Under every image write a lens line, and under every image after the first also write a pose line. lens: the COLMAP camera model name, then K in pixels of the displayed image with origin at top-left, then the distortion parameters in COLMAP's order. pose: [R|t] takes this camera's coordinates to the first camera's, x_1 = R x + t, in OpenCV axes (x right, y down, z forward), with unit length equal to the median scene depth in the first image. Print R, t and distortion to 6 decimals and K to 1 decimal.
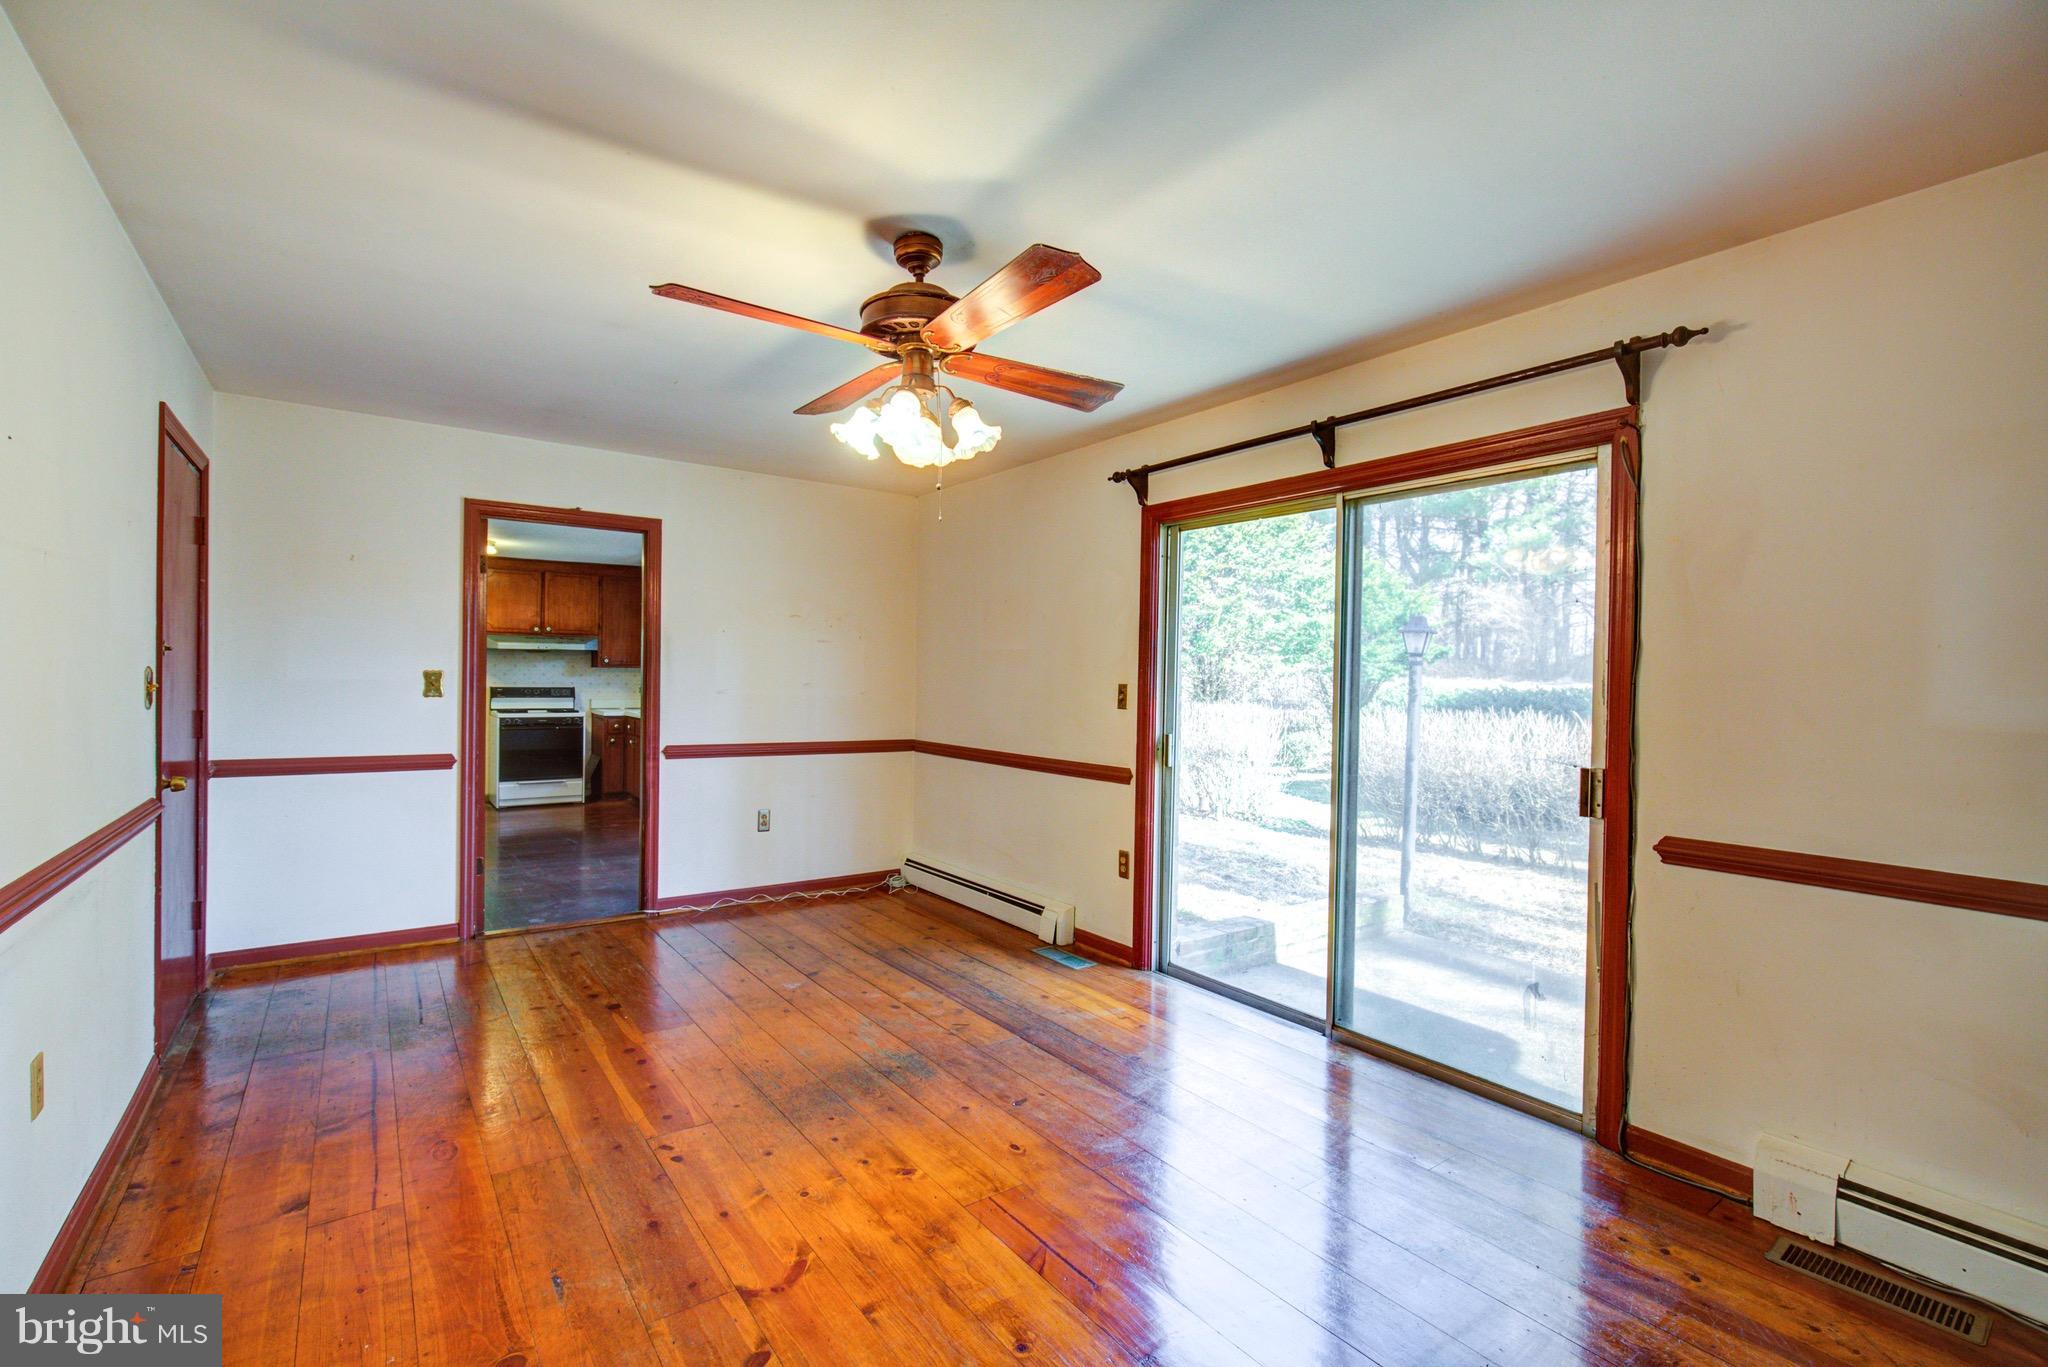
lens RADIAL K [[879.4, 0, 1024.0], [0, 879.4, 683.5], [0, 0, 1]] dist [-0.002153, 0.000096]
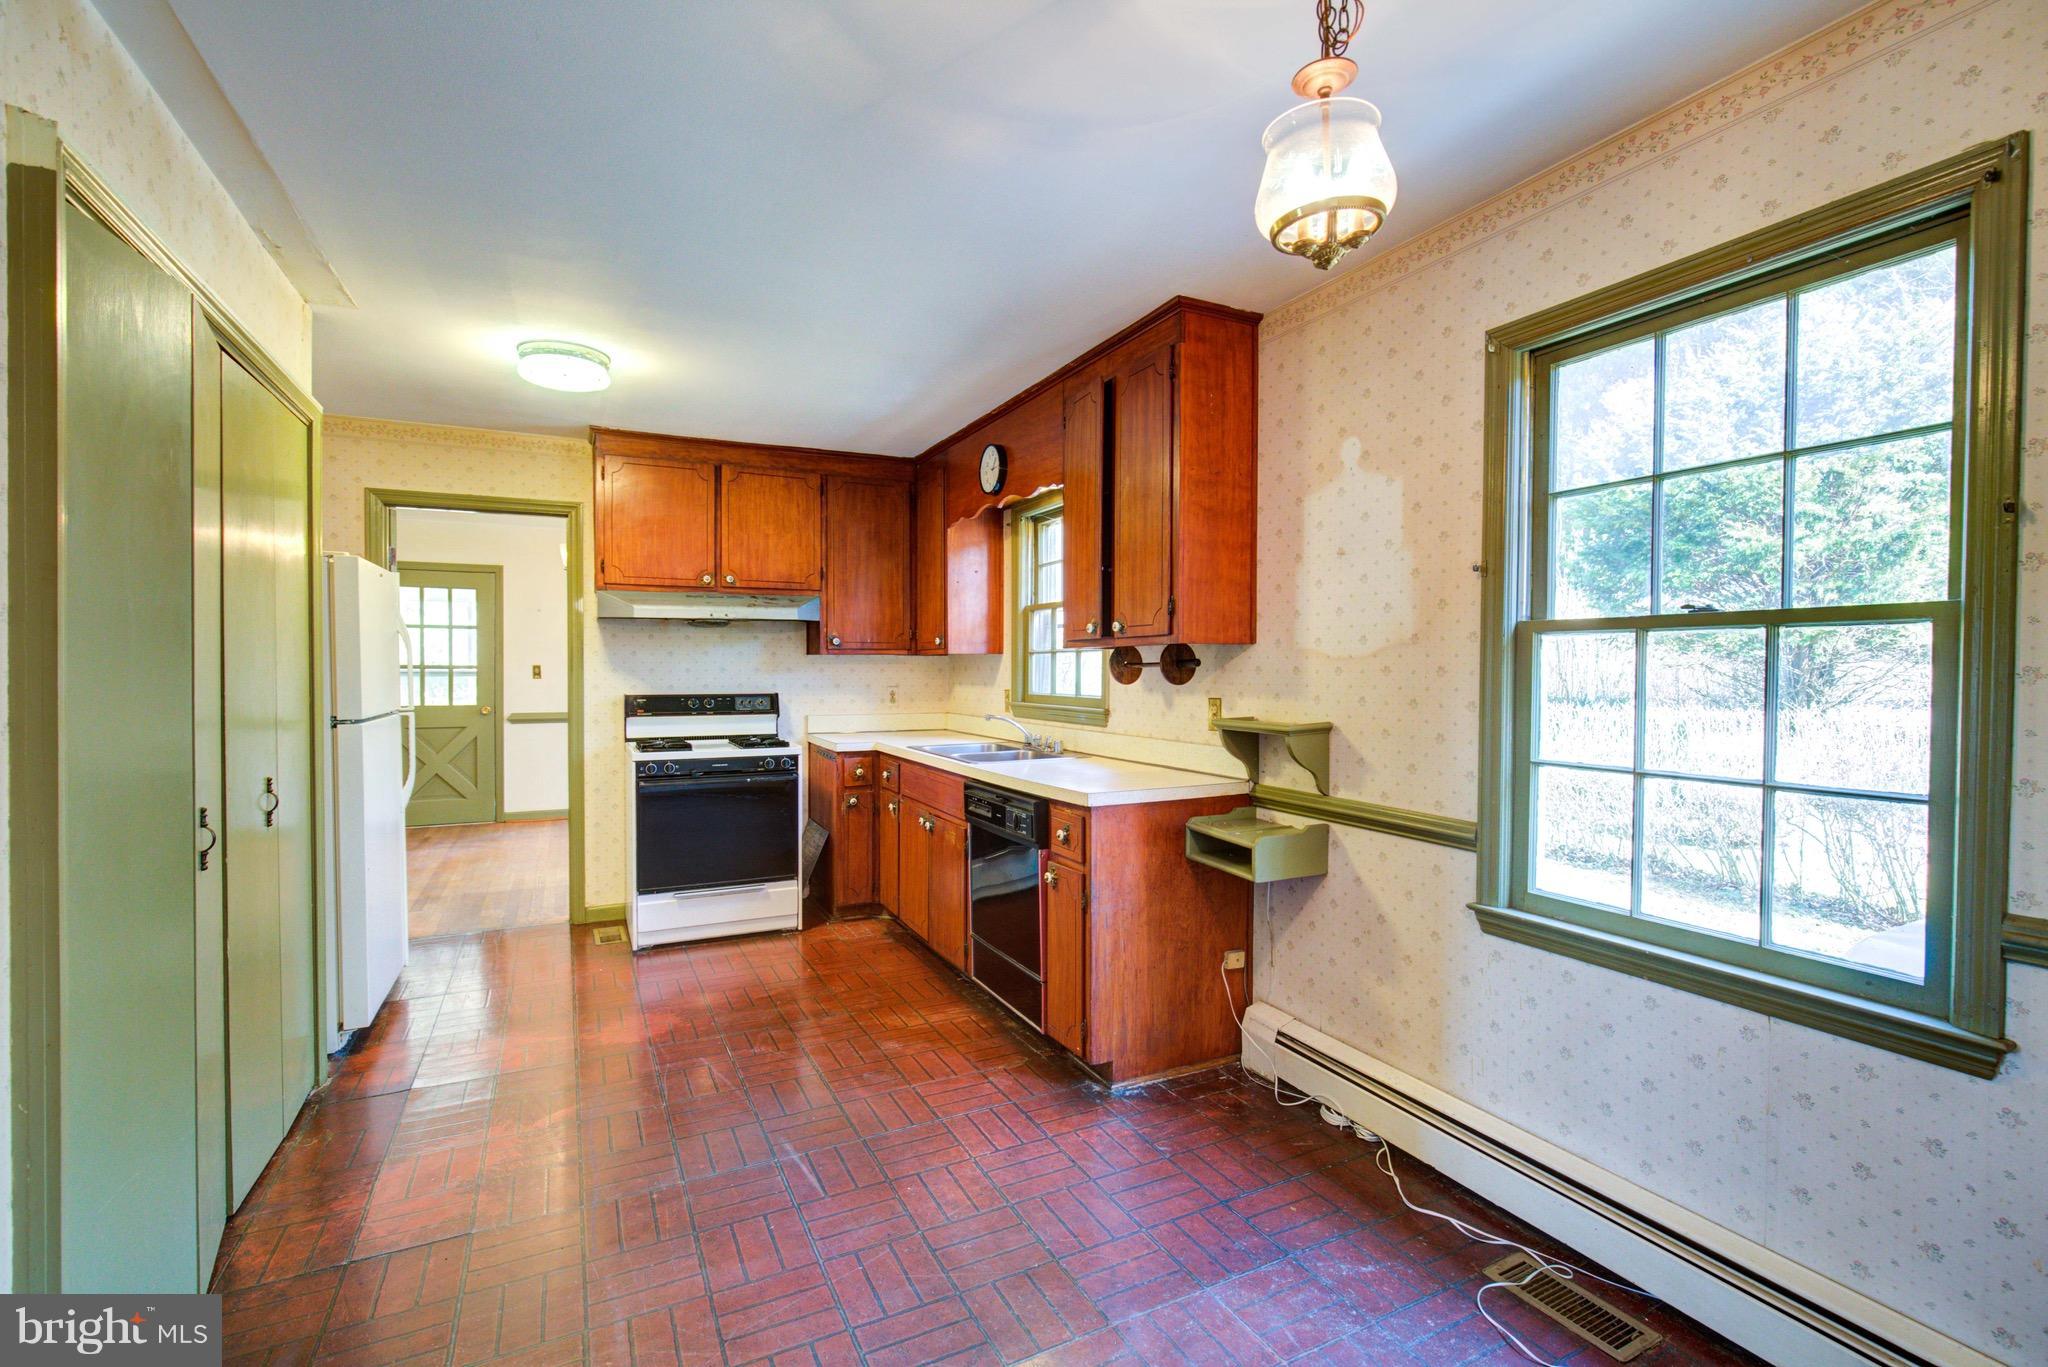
lens RADIAL K [[879.4, 0, 1024.0], [0, 879.4, 683.5], [0, 0, 1]] dist [-0.002153, 0.000096]
pose [[0.985133, -0.007212, -0.171640, -0.288709], [0.008869, 0.999921, 0.008889, -0.004784], [0.171562, -0.010279, 0.985120, 0.532073]]
